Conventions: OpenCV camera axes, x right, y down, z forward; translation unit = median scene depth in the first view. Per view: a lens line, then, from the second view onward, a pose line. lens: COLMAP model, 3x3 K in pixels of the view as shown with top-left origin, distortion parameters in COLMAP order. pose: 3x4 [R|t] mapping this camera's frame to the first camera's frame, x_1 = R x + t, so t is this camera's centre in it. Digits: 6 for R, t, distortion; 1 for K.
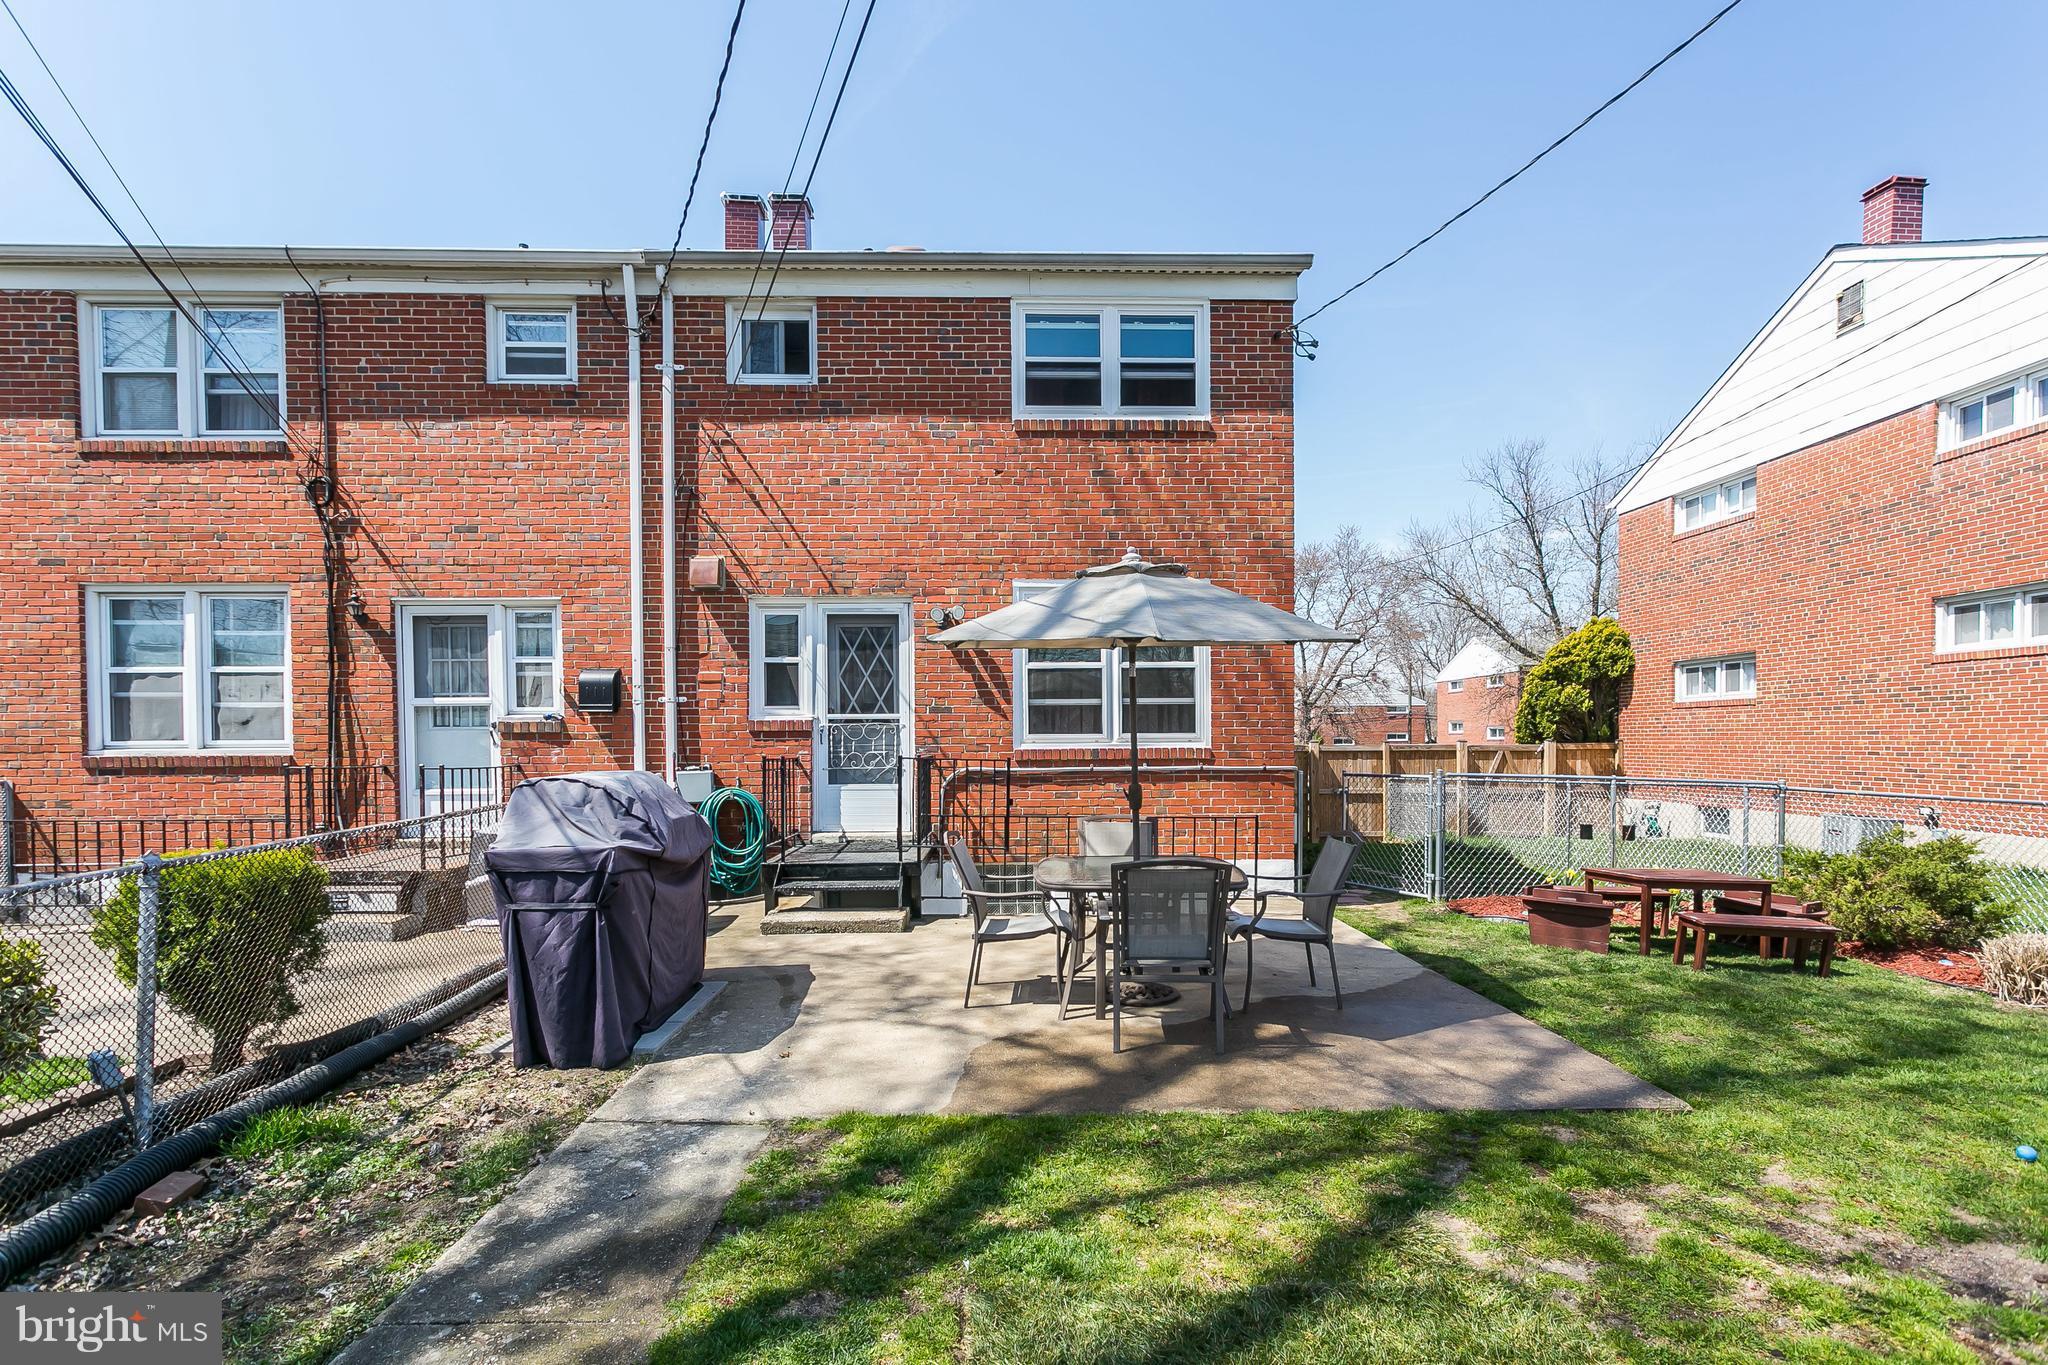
lens RADIAL K [[997.7, 0, 1026.4], [0, 997.7, 761.2], [0, 0, 1]] dist [0.002850, 0.000864]
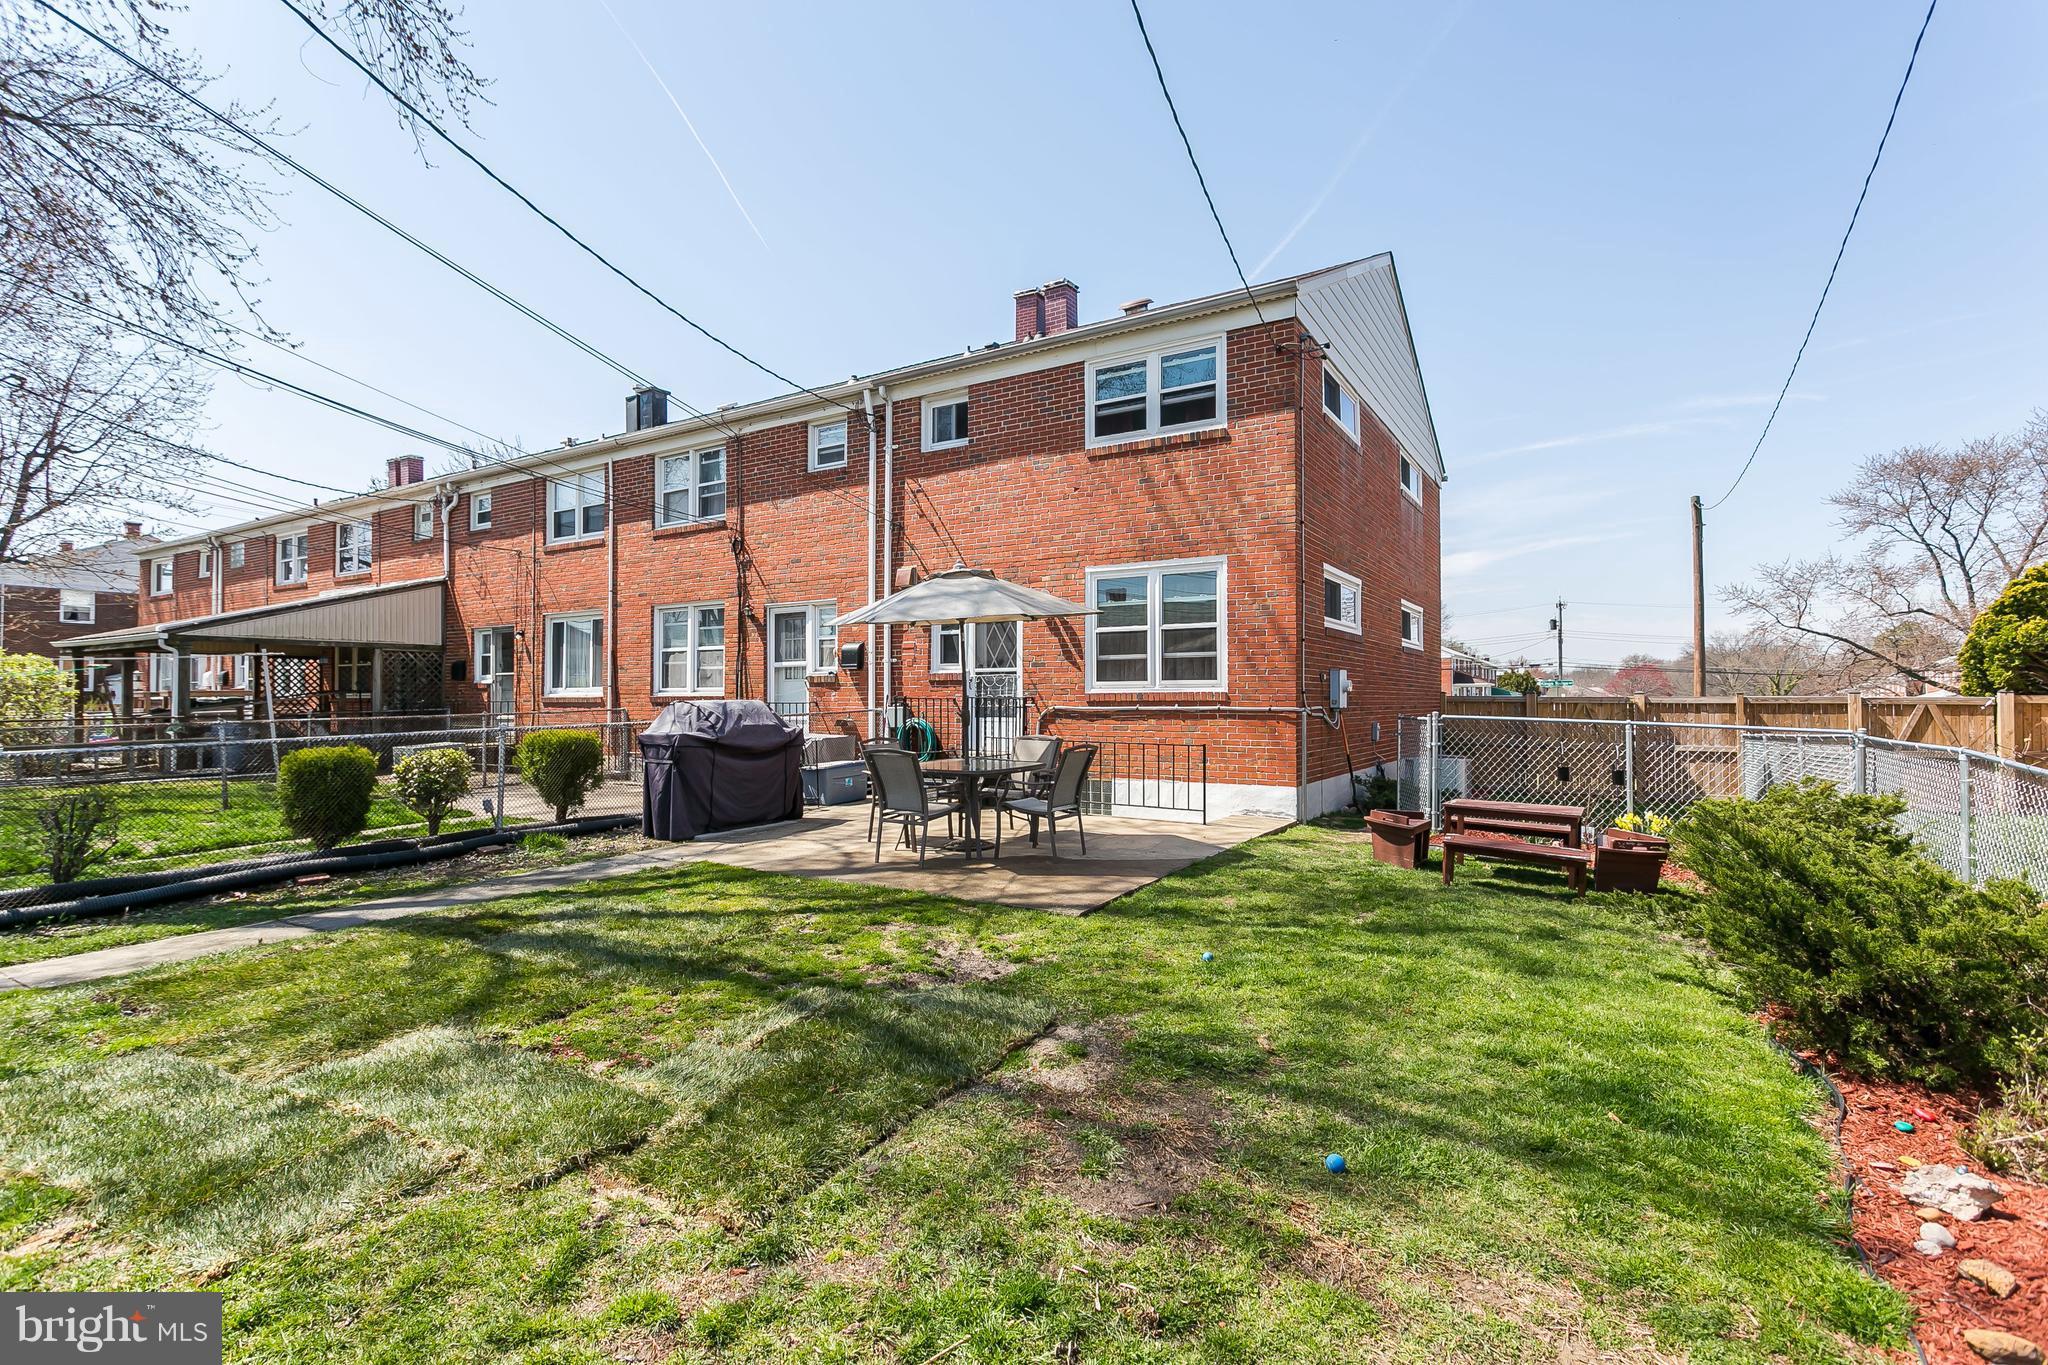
lens RADIAL K [[968.3, 0, 1006.9], [0, 968.3, 684.9], [0, 0, 1]] dist [-0.000027, 0.000102]
pose [[0.828210, -0.003874, -0.560404, 0.631237], [-0.015324, 0.999446, -0.029557, 0.017440], [0.560208, 0.033067, 0.827692, -0.135636]]
